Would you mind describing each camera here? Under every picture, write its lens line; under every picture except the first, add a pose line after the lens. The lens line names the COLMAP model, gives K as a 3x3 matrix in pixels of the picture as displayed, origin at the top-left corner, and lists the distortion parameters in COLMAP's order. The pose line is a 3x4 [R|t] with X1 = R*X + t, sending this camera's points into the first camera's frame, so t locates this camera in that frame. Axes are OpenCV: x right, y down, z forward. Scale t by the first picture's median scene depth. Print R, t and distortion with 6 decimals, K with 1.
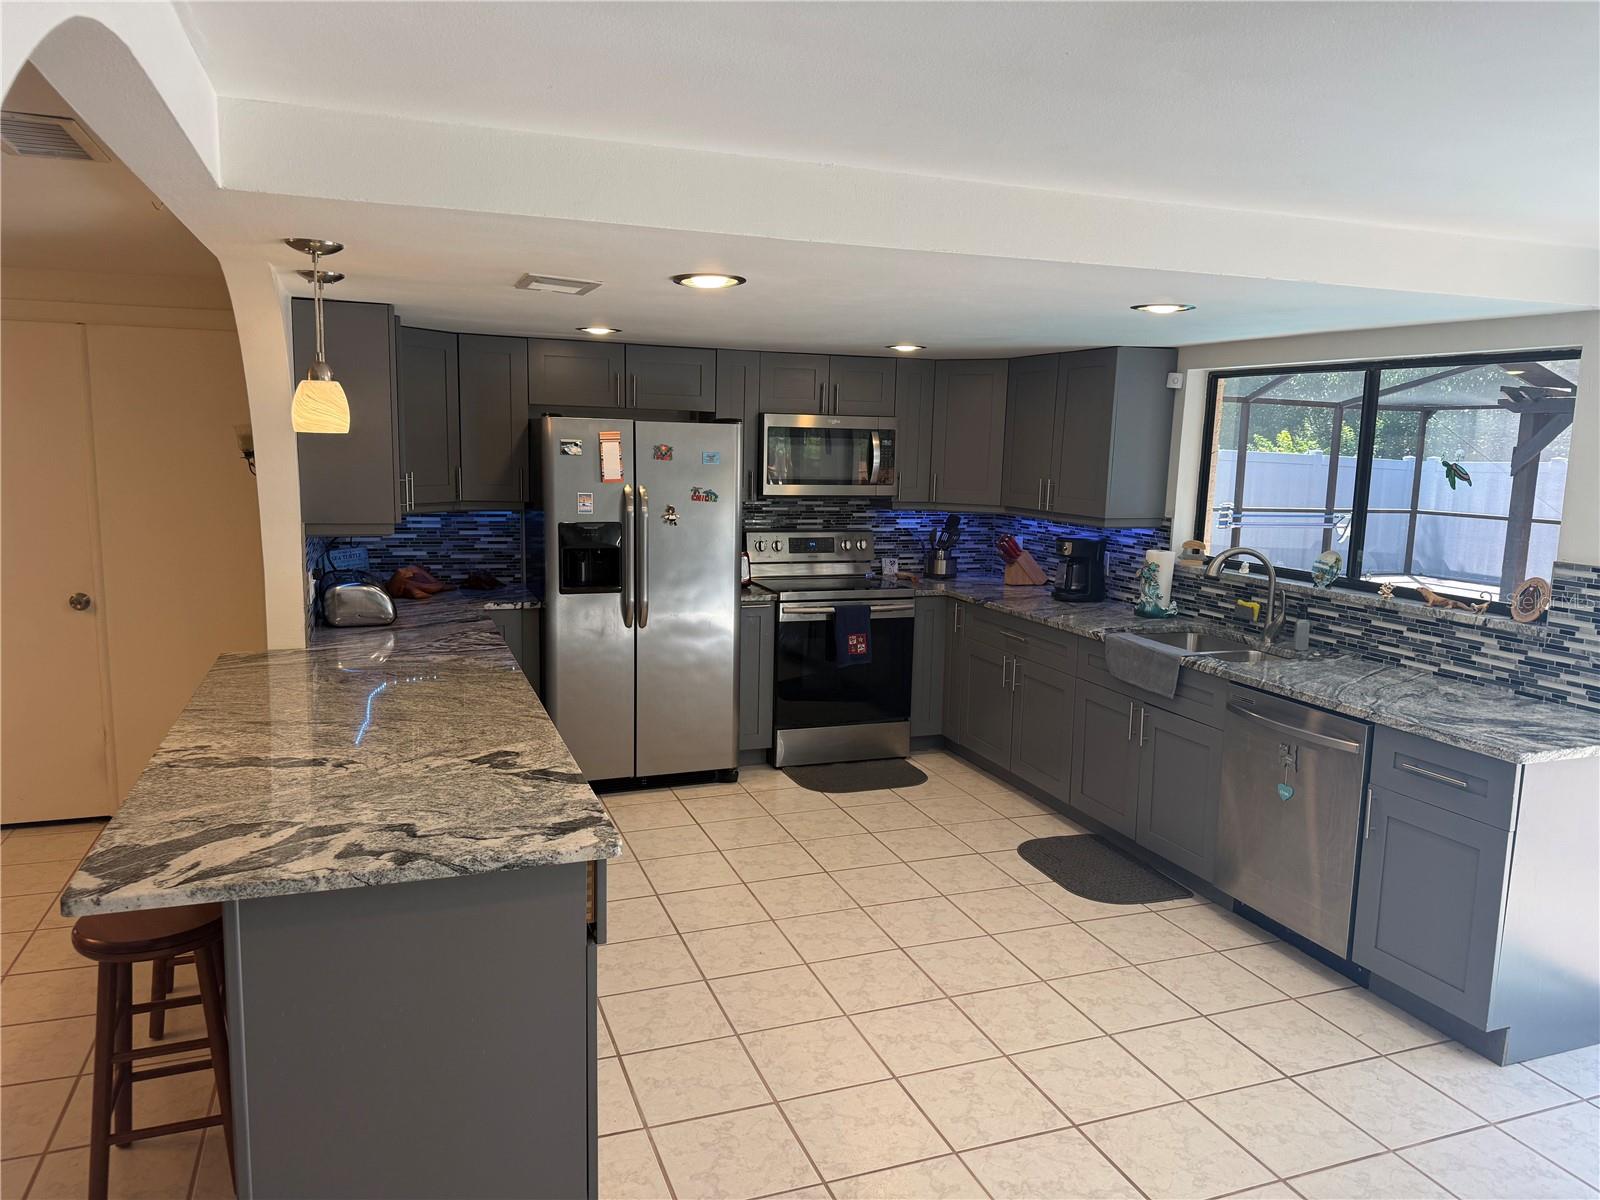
lens RADIAL K [[1108.4, 0, 810.3], [0, 1108.4, 603.0], [0, 0, 1]] dist [0.128590, -0.166269]
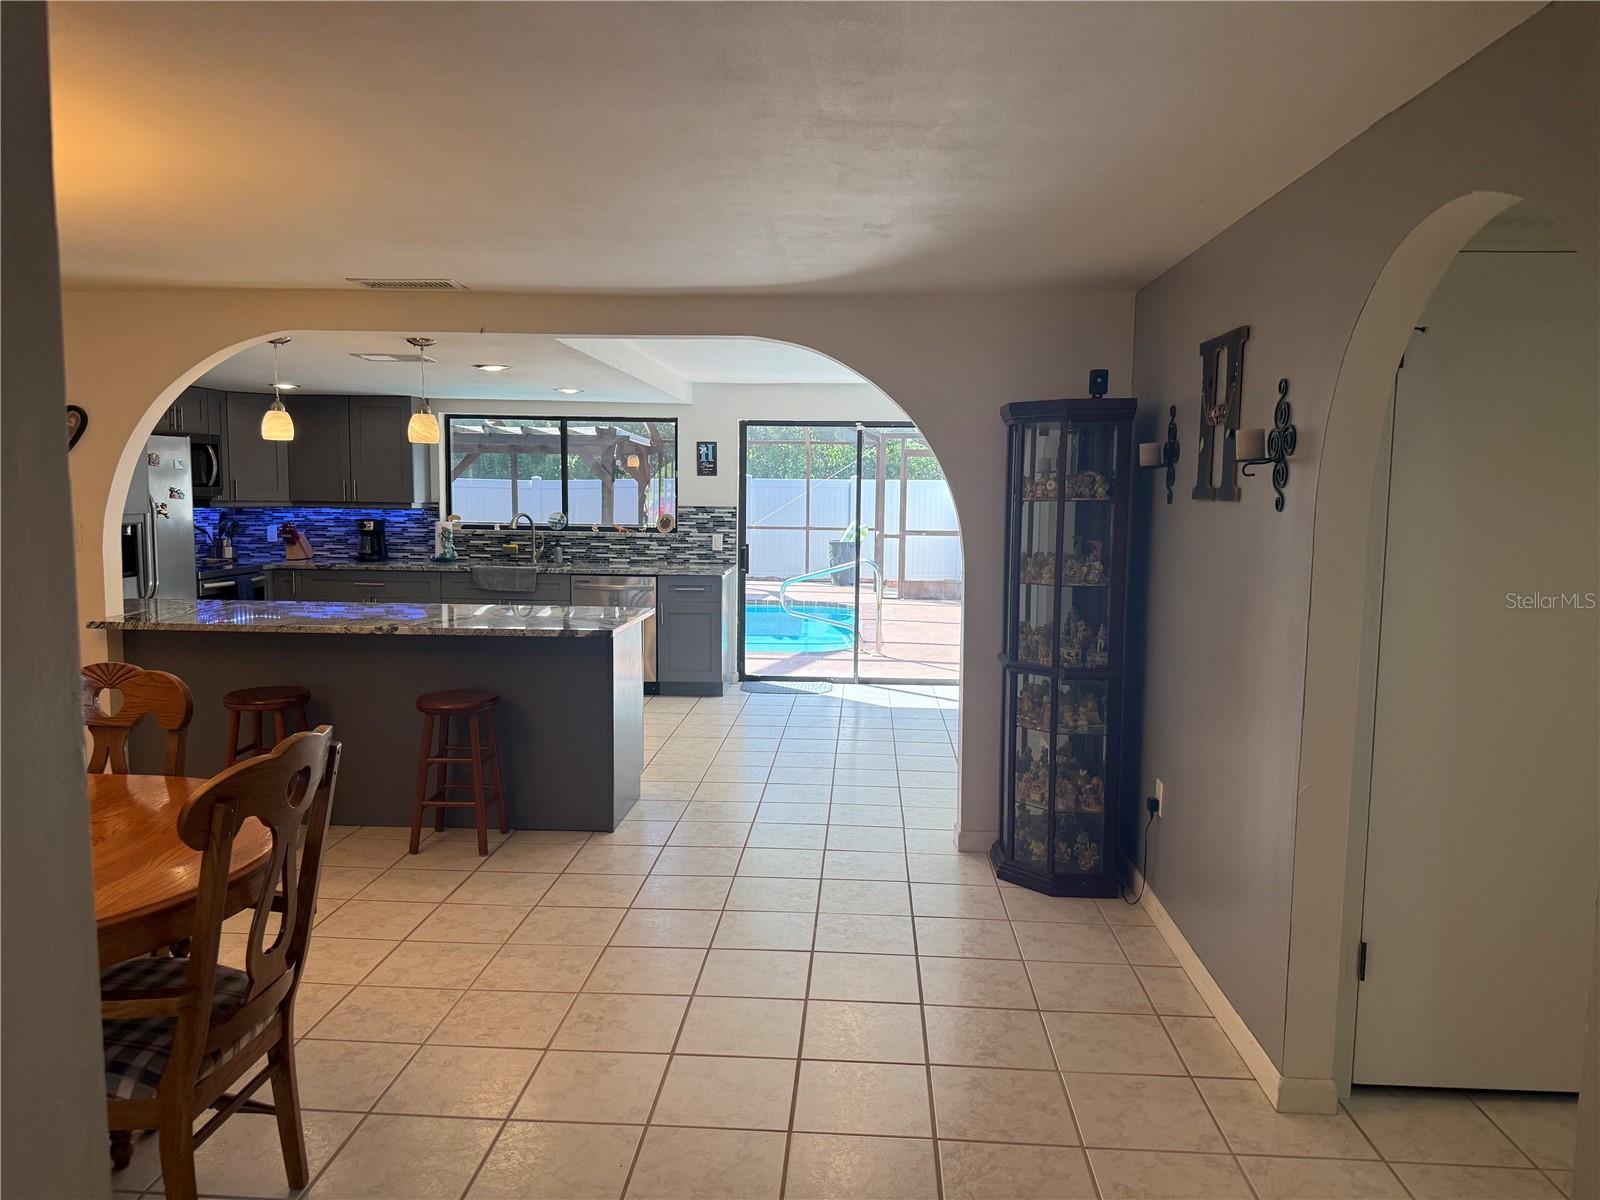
lens RADIAL K [[1108.4, 0, 810.3], [0, 1108.4, 603.0], [0, 0, 1]] dist [0.128590, -0.166269]
pose [[0.415138, -0.114318, 0.902547, -1.211082], [0.133654, 0.988973, 0.063789, 0.048312], [-0.899887, 0.094147, 0.425840, -0.216013]]
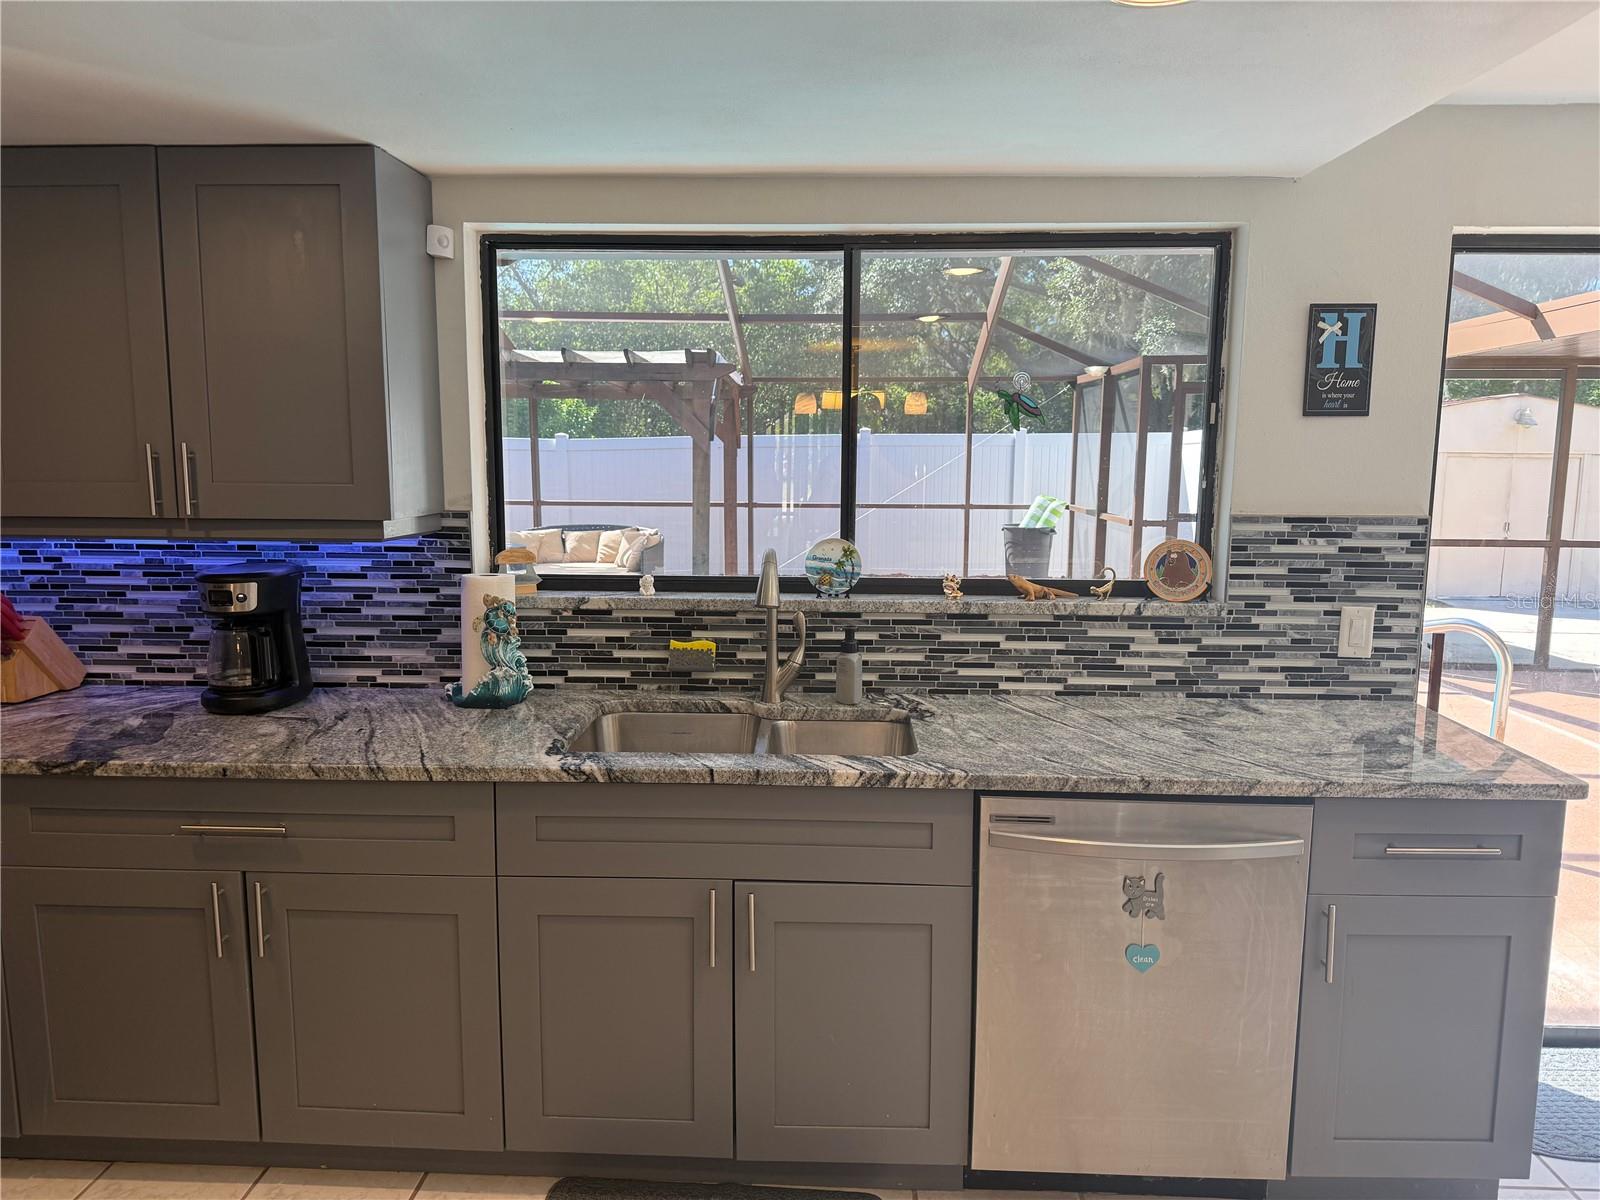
lens RADIAL K [[1108.4, 0, 810.3], [0, 1108.4, 603.0], [0, 0, 1]] dist [0.128590, -0.166269]
pose [[0.396155, -0.153024, 0.905343, -0.122847], [0.141393, 0.984420, 0.104520, -0.084033], [-0.907232, 0.086603, 0.411619, 0.823780]]
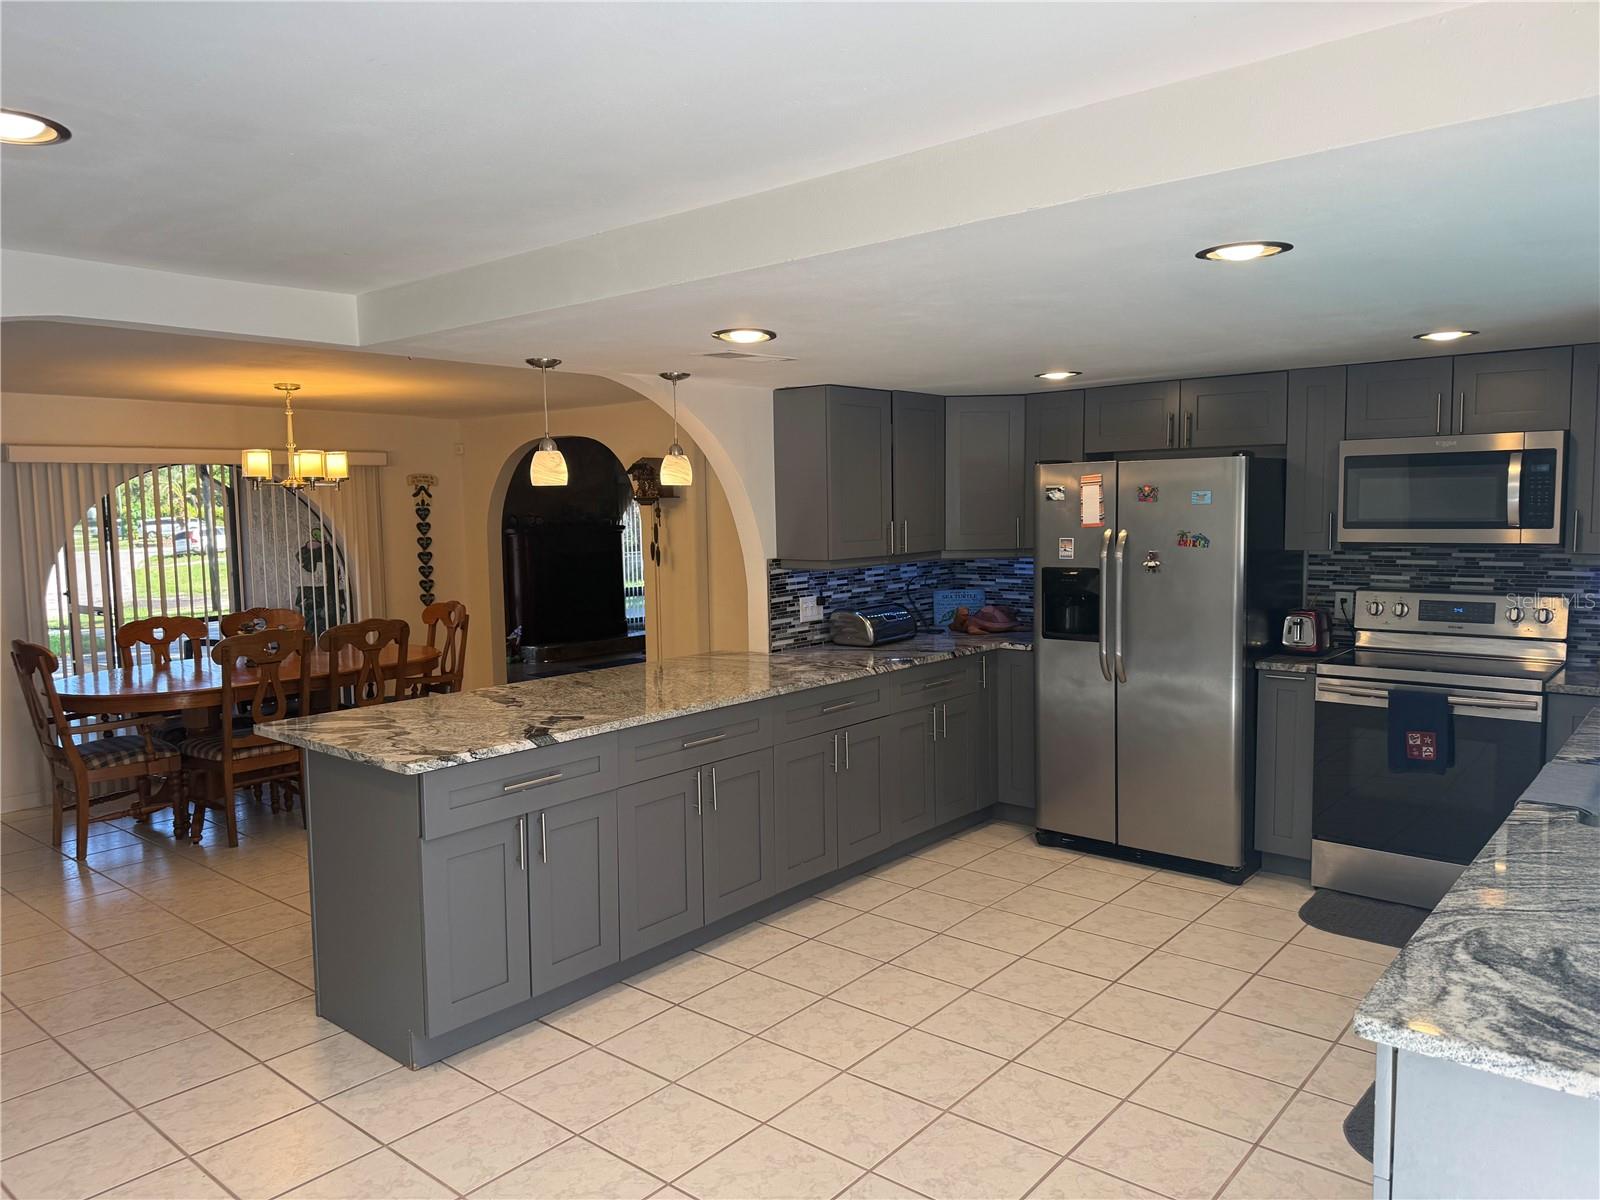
lens RADIAL K [[1137.1, 0, 800.0], [0, 1137.1, 600.0], [0, 0, 1]] dist [0.003138, -0.000226]
pose [[0.476501, 0.041027, -0.878216, 0.685577], [-0.100501, 0.994904, -0.008051, -0.014967], [0.873411, 0.092097, 0.478196, 0.382625]]
